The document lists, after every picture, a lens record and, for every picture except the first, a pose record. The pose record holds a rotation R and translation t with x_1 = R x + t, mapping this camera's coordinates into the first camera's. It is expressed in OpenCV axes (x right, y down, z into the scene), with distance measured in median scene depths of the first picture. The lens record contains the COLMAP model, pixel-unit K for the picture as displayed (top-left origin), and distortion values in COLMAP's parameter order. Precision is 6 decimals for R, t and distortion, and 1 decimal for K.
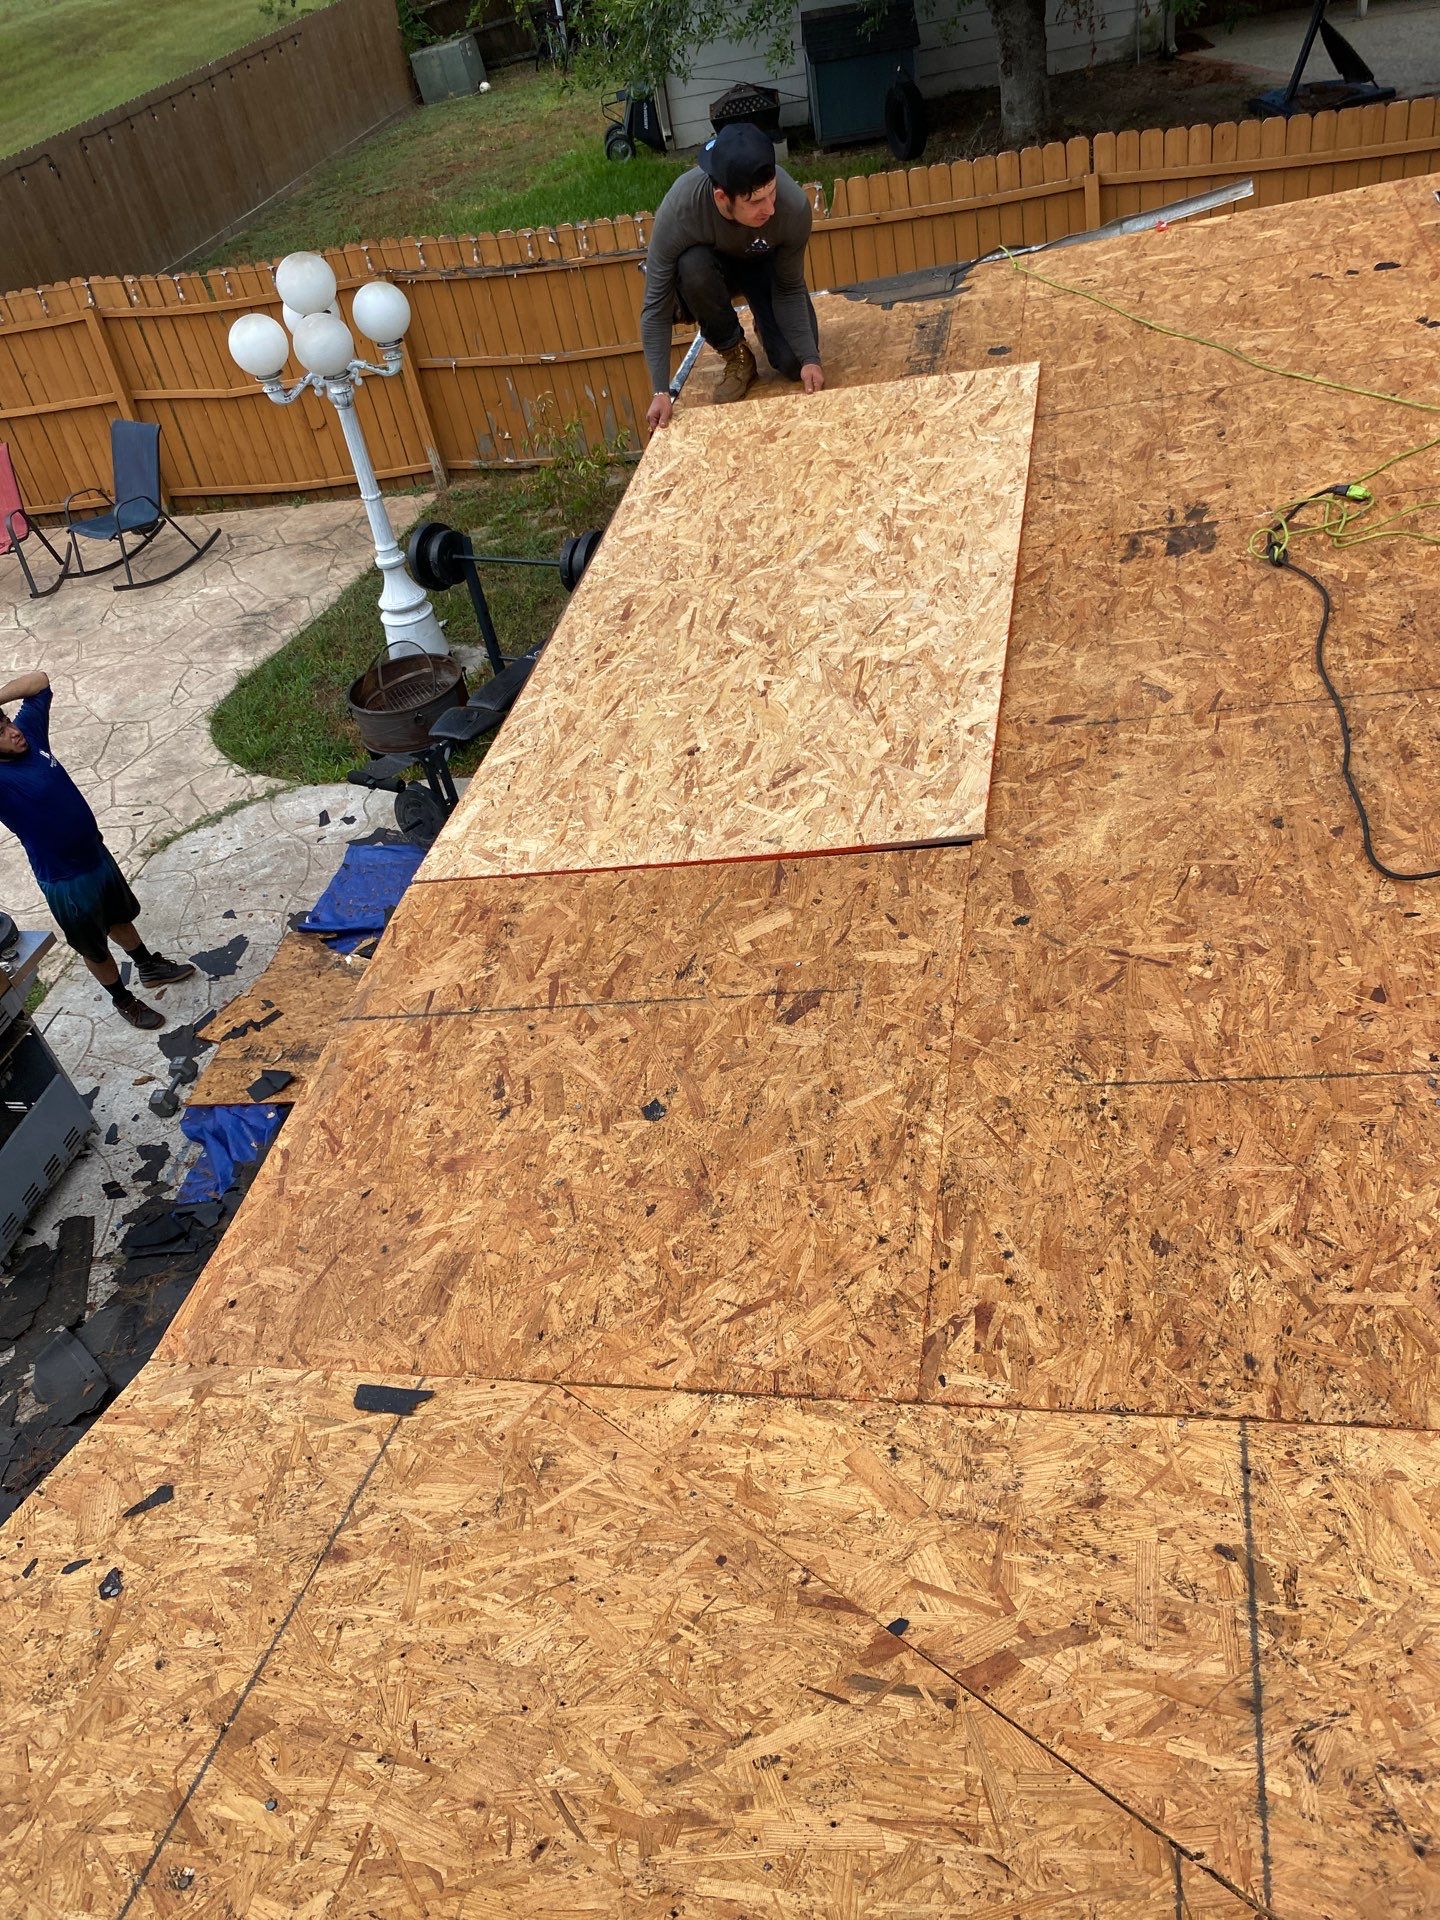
lens RADIAL K [[1499.8, 0, 720.0], [0, 1499.8, 960.0], [0, 0, 1]] dist [-0.005925, -0.009373]
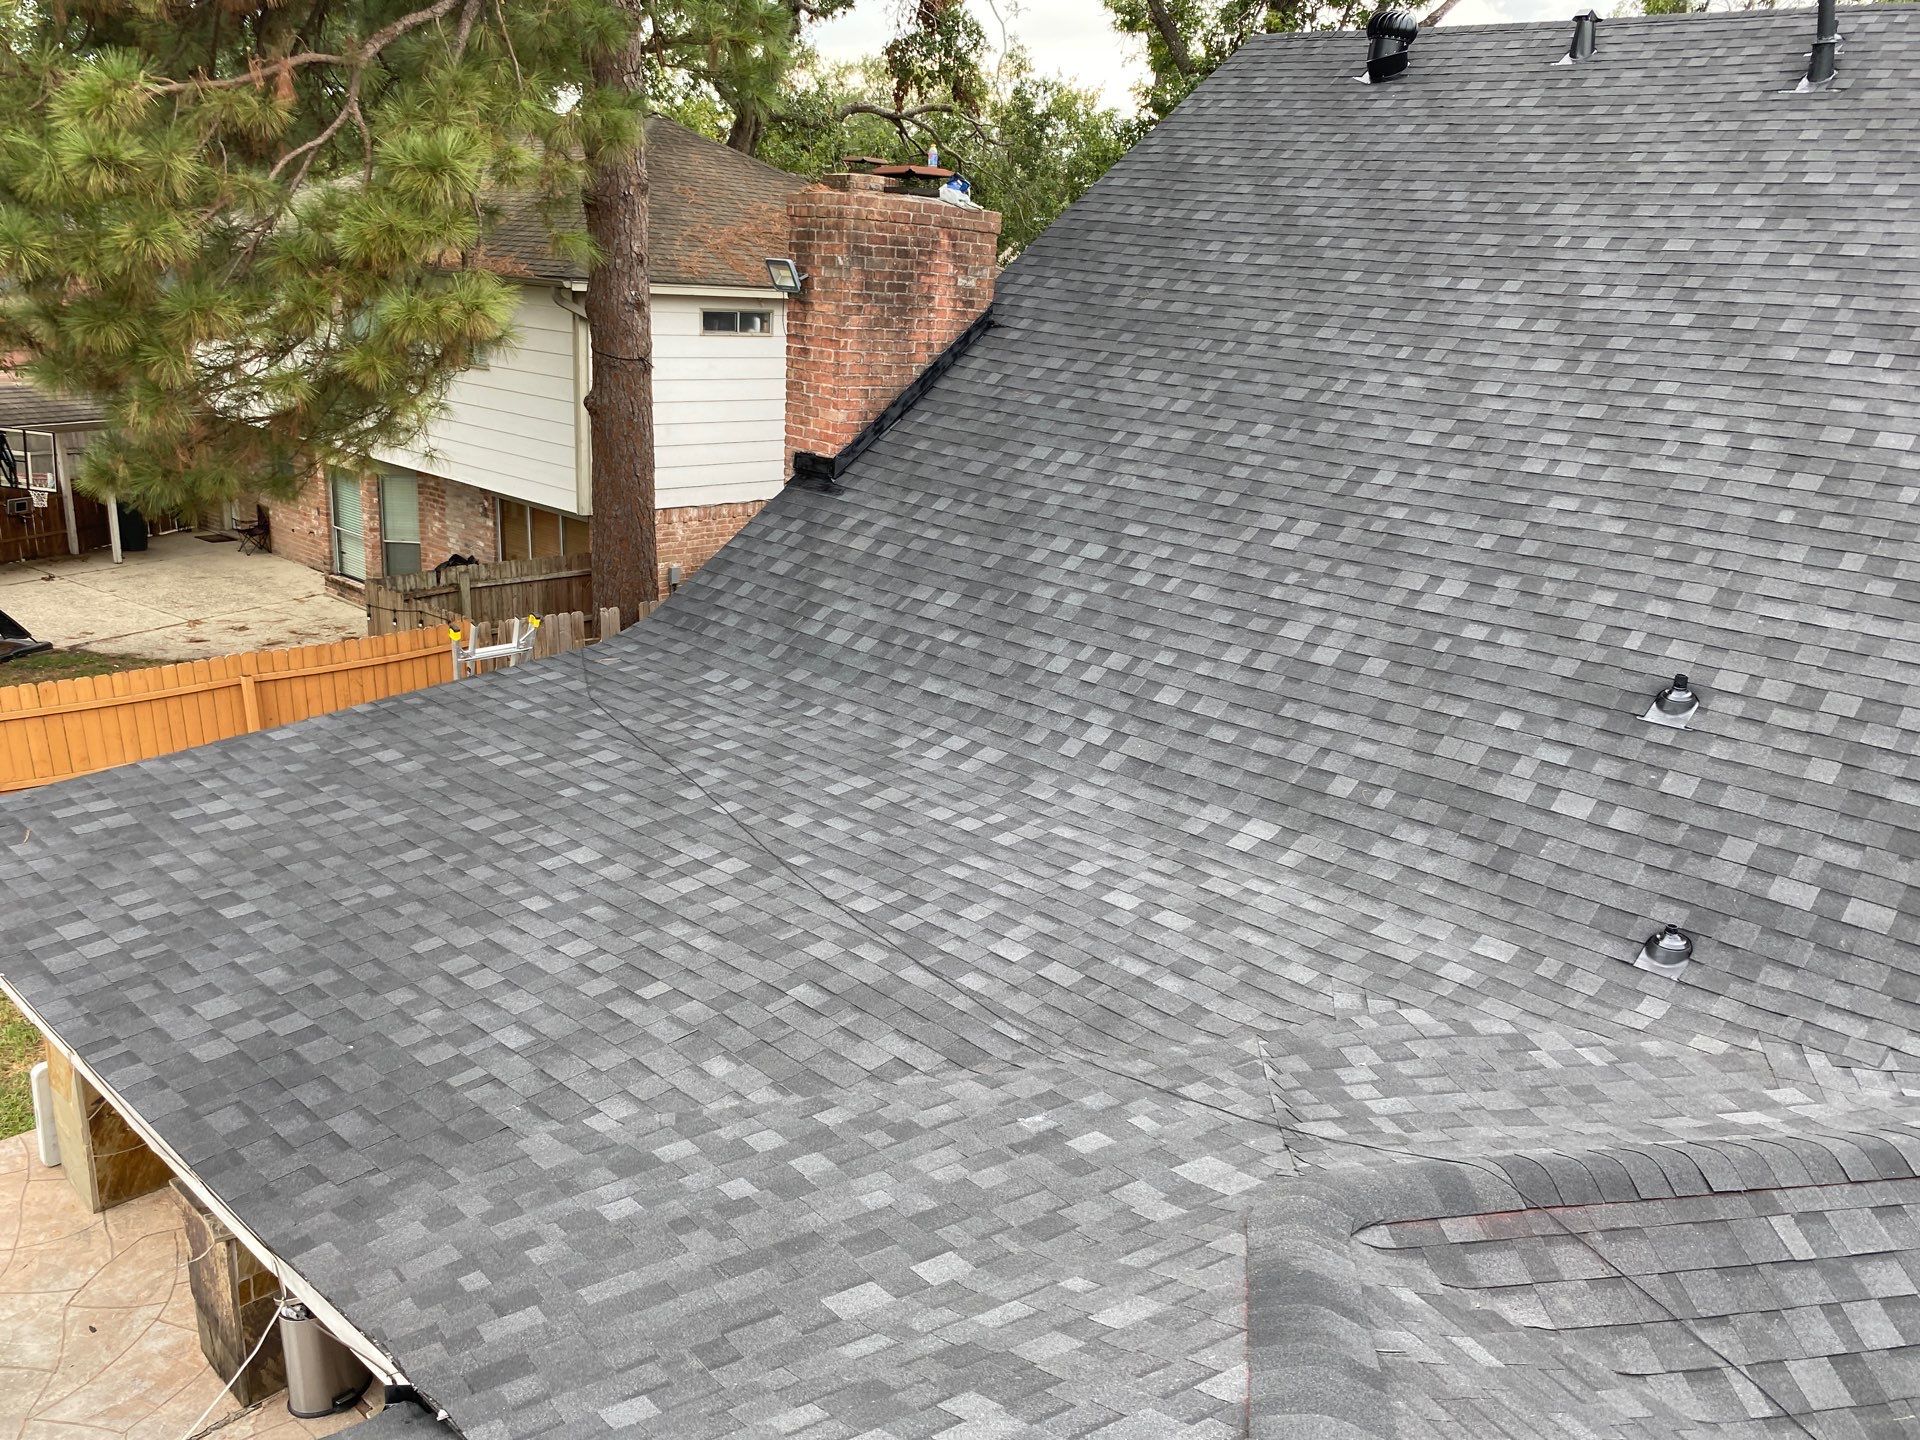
lens RADIAL K [[1499.8, 0, 960.0], [0, 1499.8, 720.0], [0, 0, 1]] dist [-0.005925, -0.009373]
pose [[0.505936, -0.061876, 0.860349, -0.442875], [0.431413, 0.881861, -0.190273, 0.111311], [-0.746935, 0.467432, 0.472859, -0.295948]]
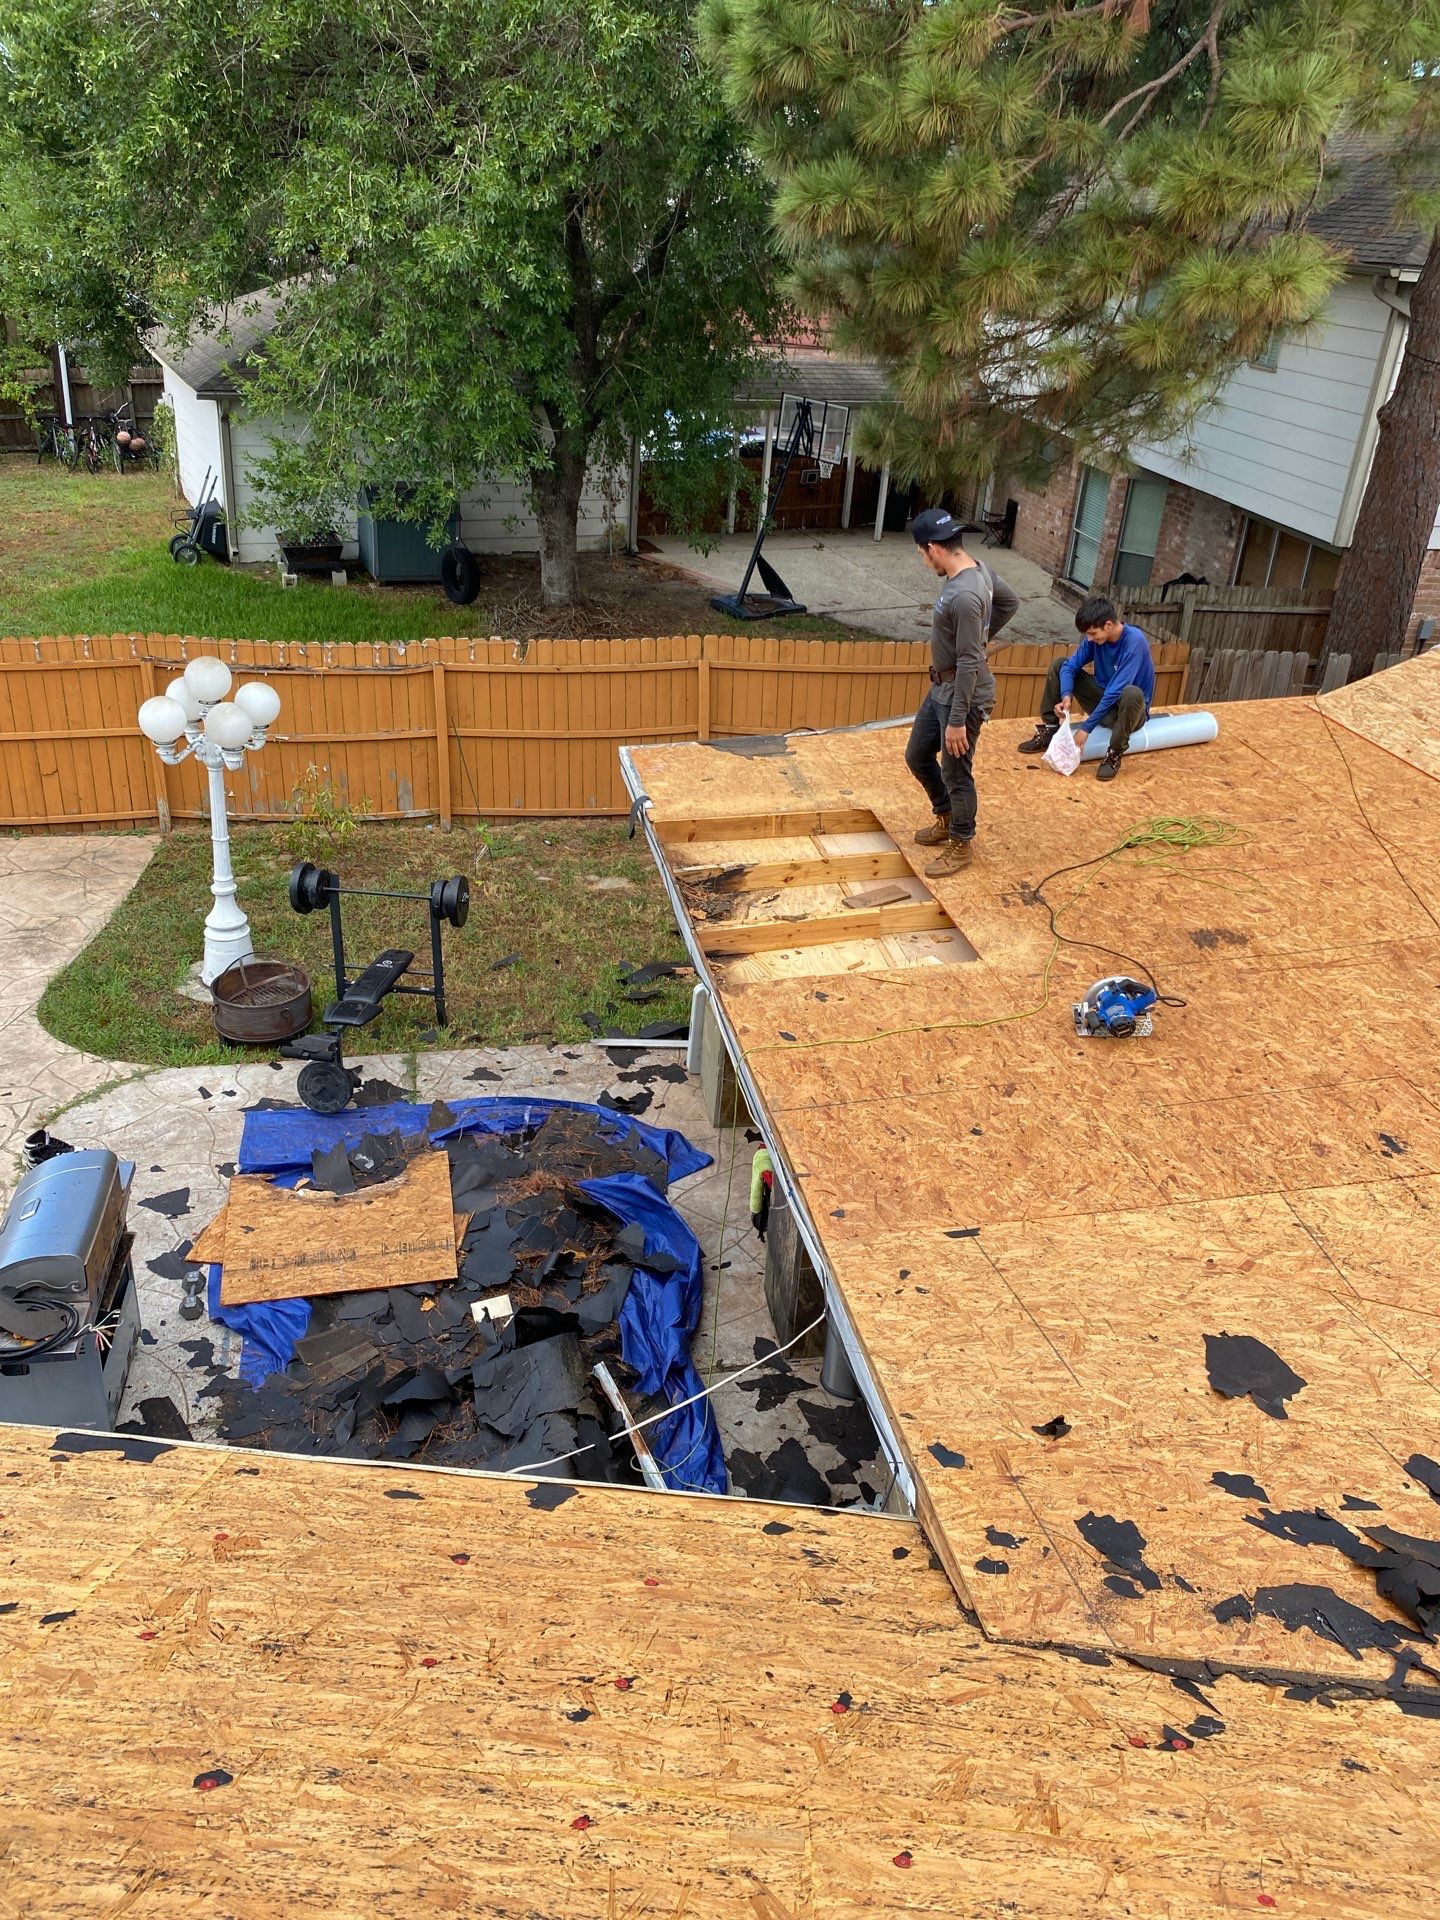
lens RADIAL K [[1497.6, 0, 720.0], [0, 1497.6, 960.0], [0, 0, 1]] dist [0.052308, 0.001204]
pose [[0.899006, 0.028542, 0.437005, -0.393018], [0.074185, 0.973528, -0.216195, 0.087366], [-0.431607, 0.226779, 0.873090, -0.242410]]
